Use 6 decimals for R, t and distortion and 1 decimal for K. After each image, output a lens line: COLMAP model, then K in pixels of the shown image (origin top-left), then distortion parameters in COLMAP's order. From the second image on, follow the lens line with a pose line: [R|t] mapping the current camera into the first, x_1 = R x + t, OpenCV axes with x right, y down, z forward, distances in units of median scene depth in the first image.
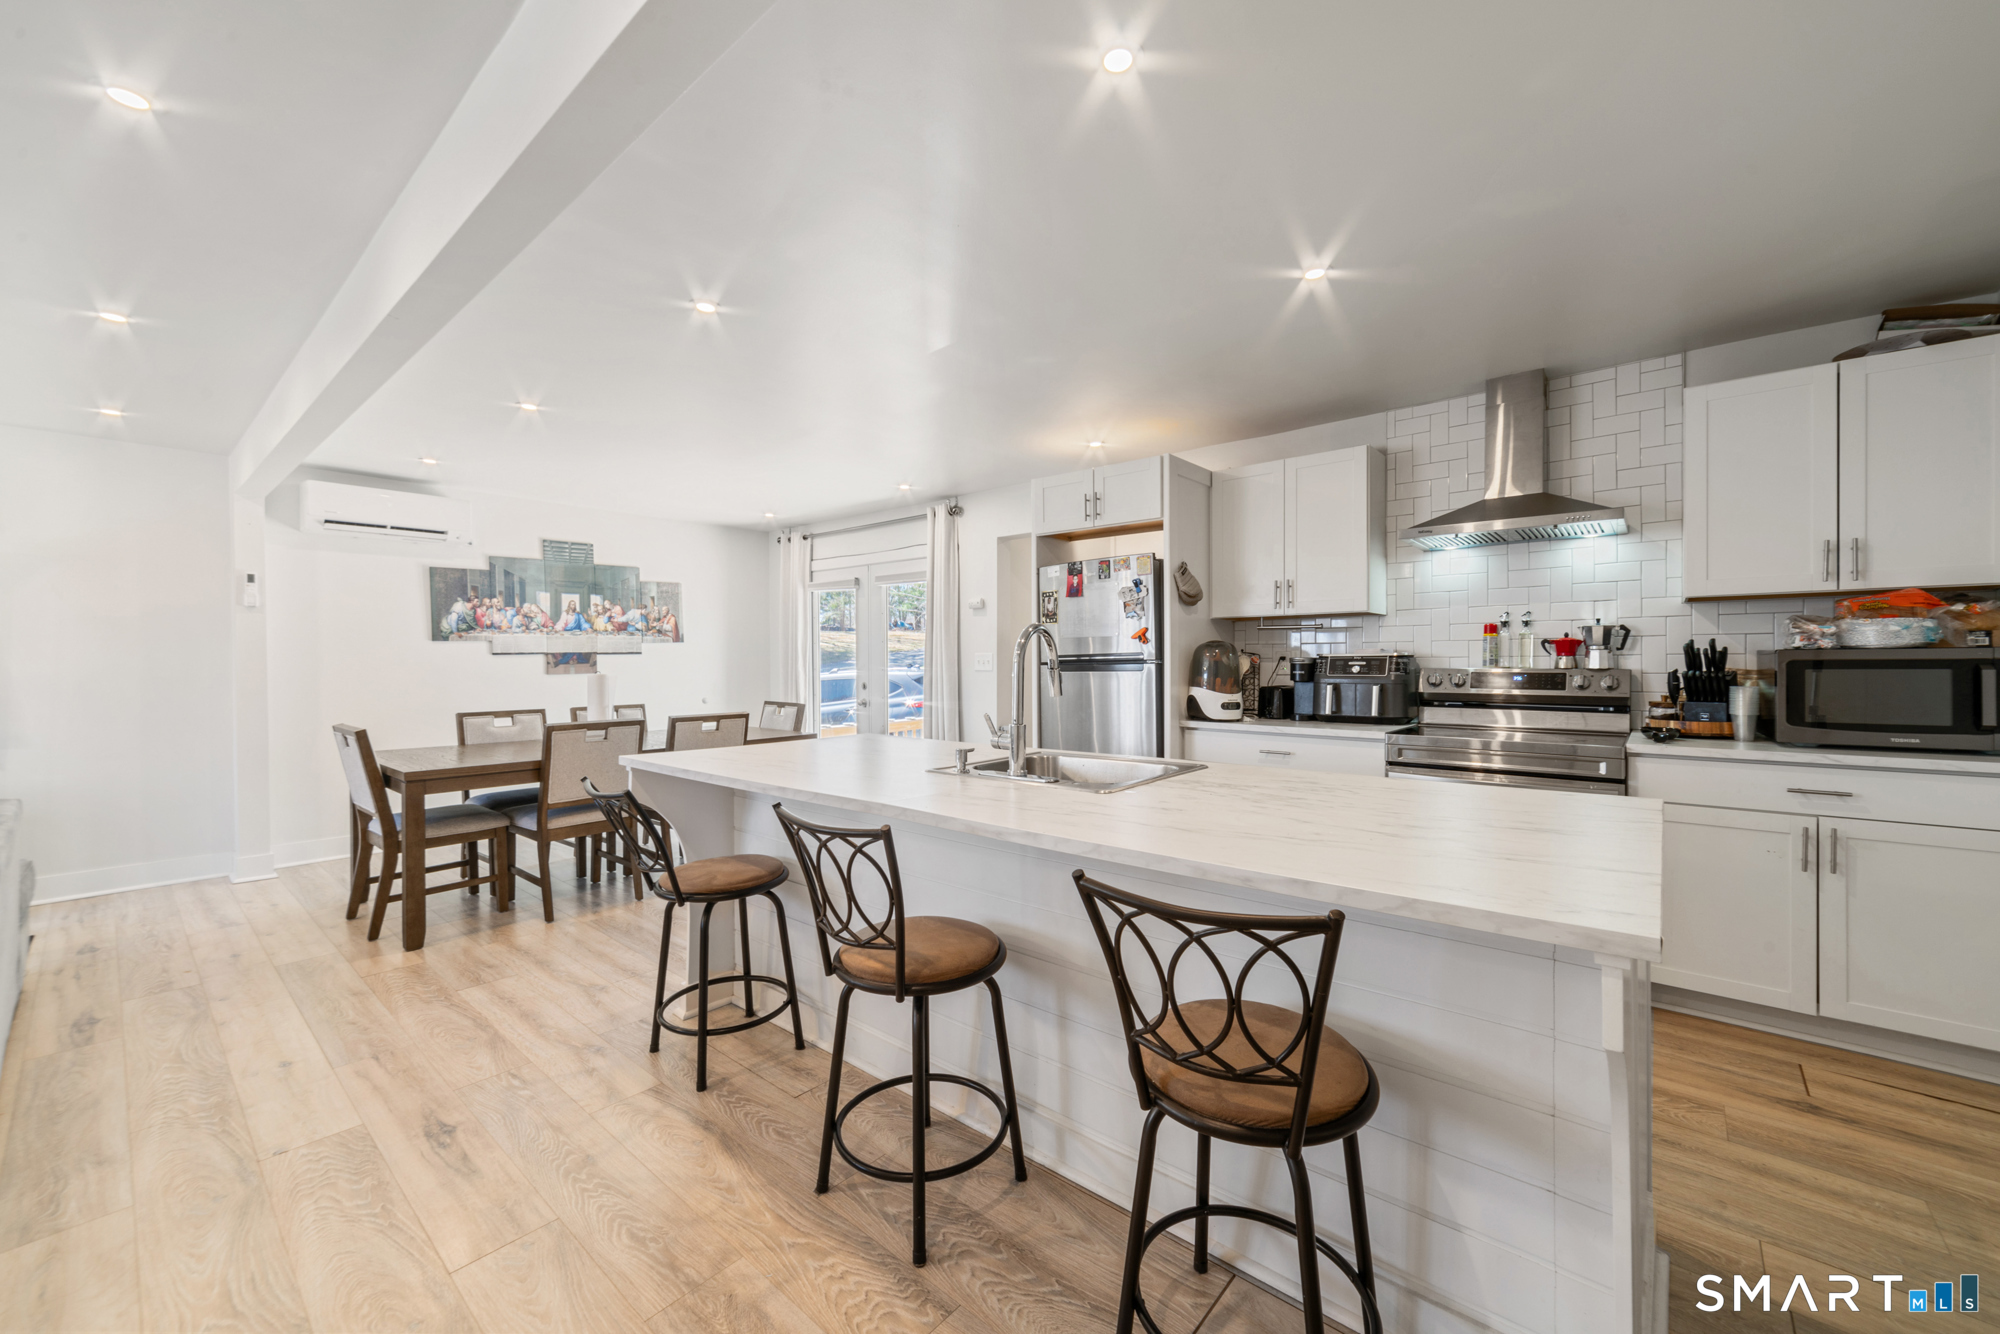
lens RADIAL K [[781.0, 0, 1013.0], [0, 781.0, 654.5], [0, 0, 1]] dist [0.007476, -0.000793]
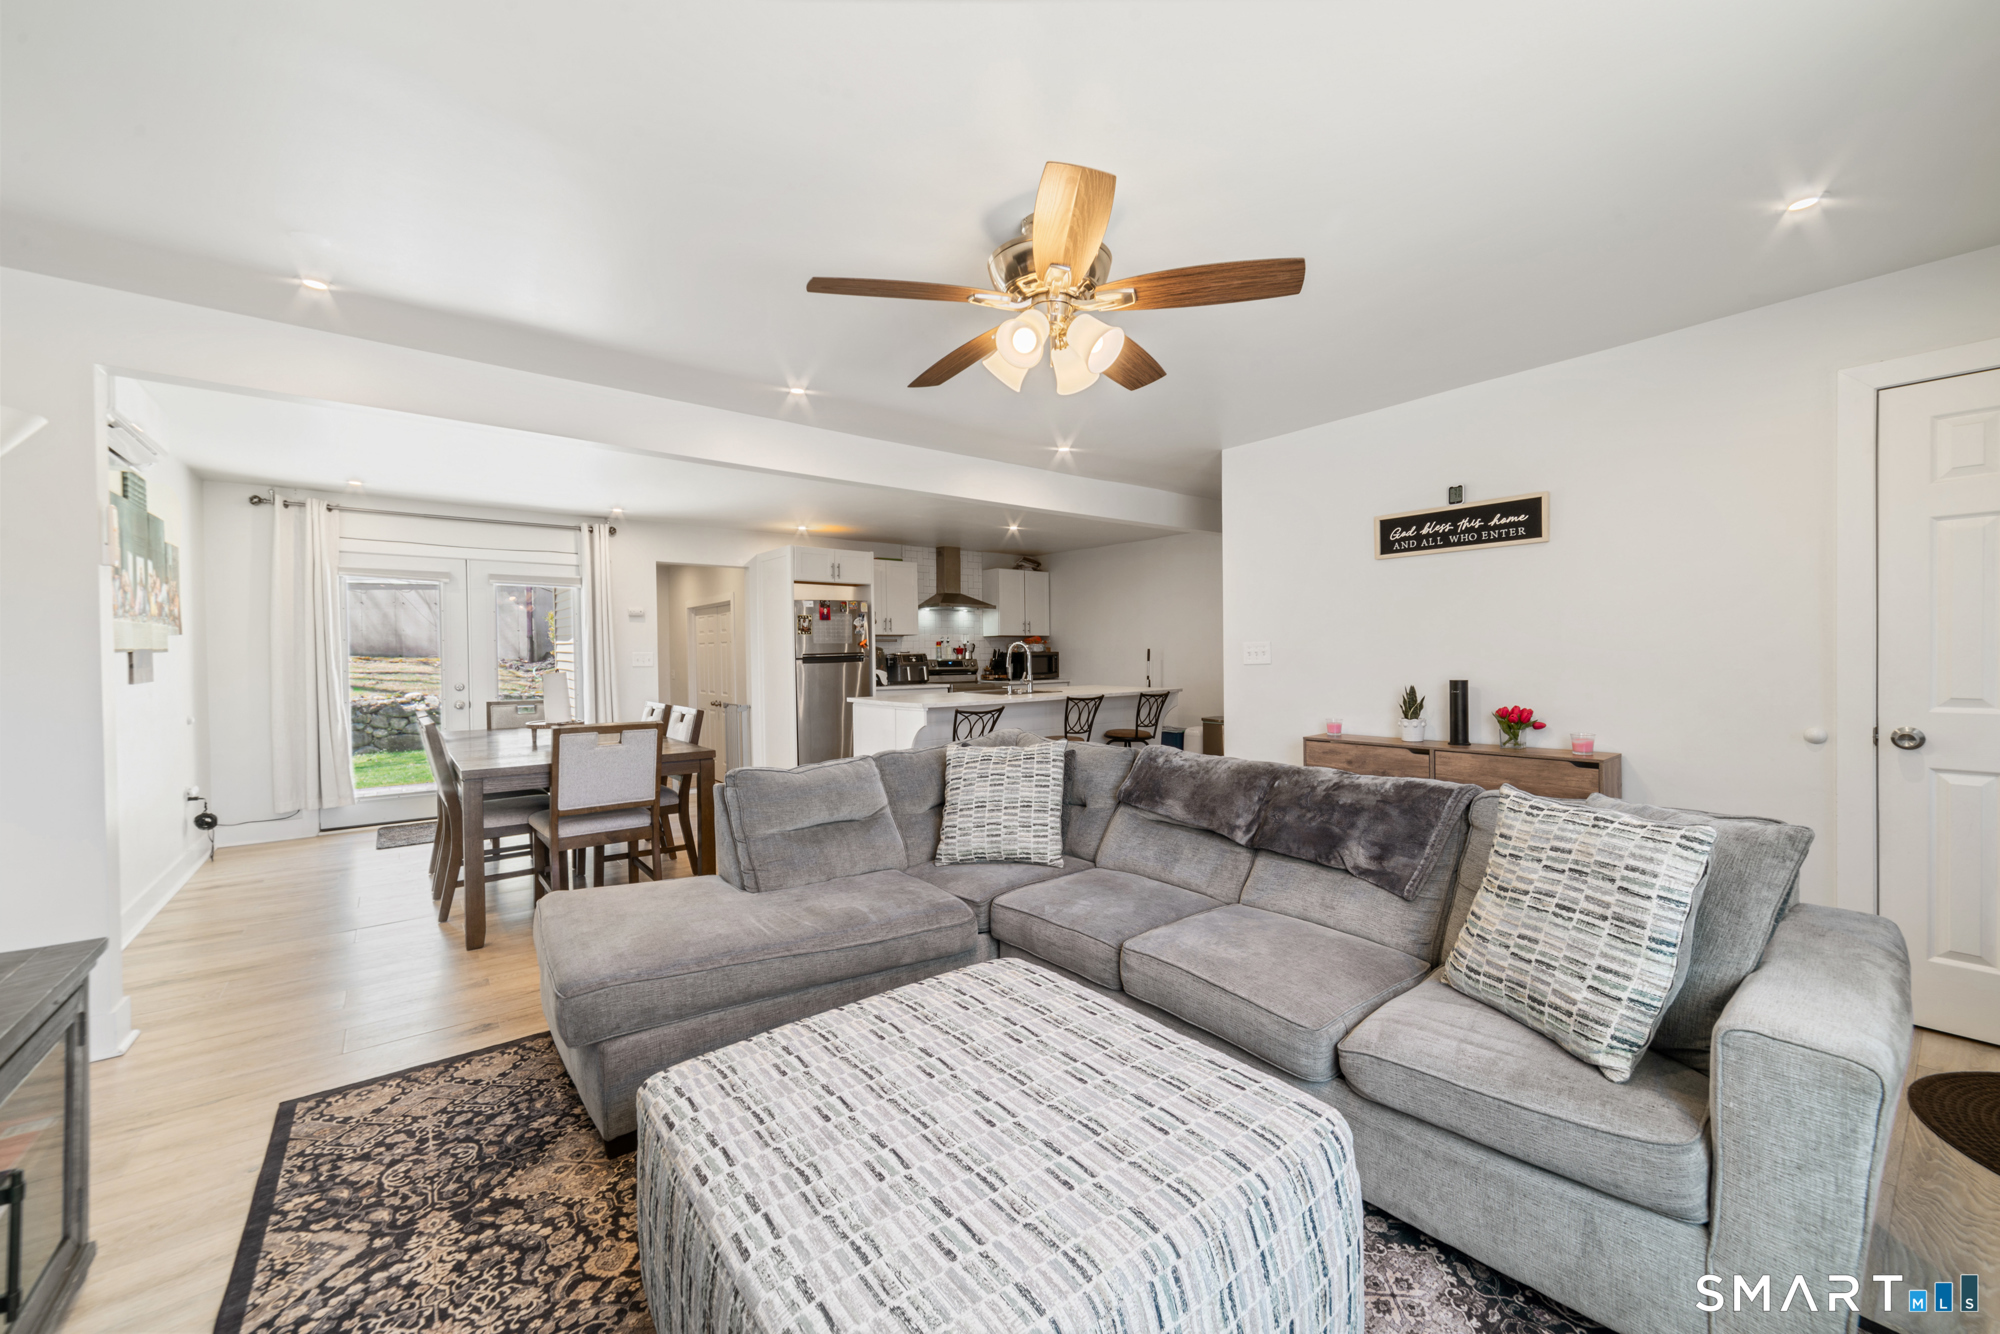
lens RADIAL K [[781.0, 0, 1018.4], [0, 781.0, 655.1], [0, 0, 1]] dist [0.007476, -0.000793]
pose [[0.184154, 0.002281, 0.982895, -1.181757], [0.001686, 0.999995, -0.002637, 0.007088], [-0.982896, 0.002143, 0.184149, 0.188097]]
